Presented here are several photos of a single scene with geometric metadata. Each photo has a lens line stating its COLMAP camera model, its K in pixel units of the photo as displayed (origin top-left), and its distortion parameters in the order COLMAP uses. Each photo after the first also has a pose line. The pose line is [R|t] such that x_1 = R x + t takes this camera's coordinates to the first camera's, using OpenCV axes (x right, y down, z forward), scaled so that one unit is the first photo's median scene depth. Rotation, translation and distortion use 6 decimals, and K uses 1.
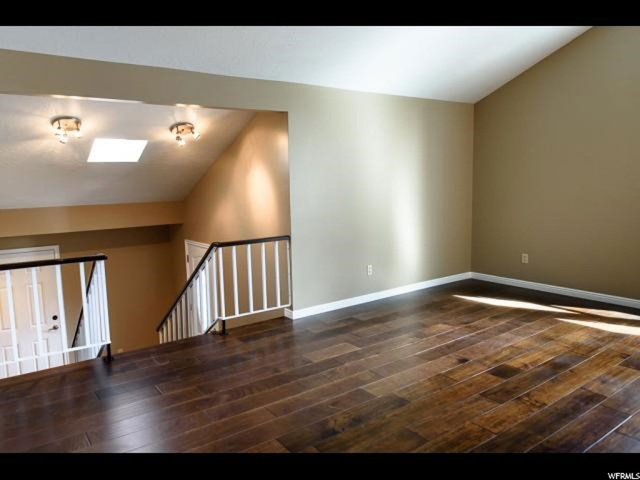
lens RADIAL K [[438.4, 0, 310.4], [0, 438.4, 238.8], [0, 0, 1]] dist [-0.003500, 0.004766]
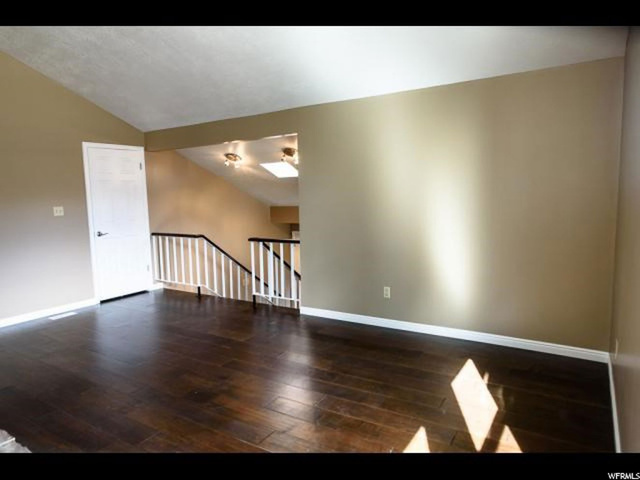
lens RADIAL K [[426.3, 0, 317.7], [0, 426.3, 237.8], [0, 0, 1]] dist [-0.003676, 0.001932]
pose [[0.391553, 0.116011, -0.912813, 1.047700], [-0.099362, 0.991550, 0.083396, -0.118641], [0.914775, 0.058045, 0.399772, 0.632263]]
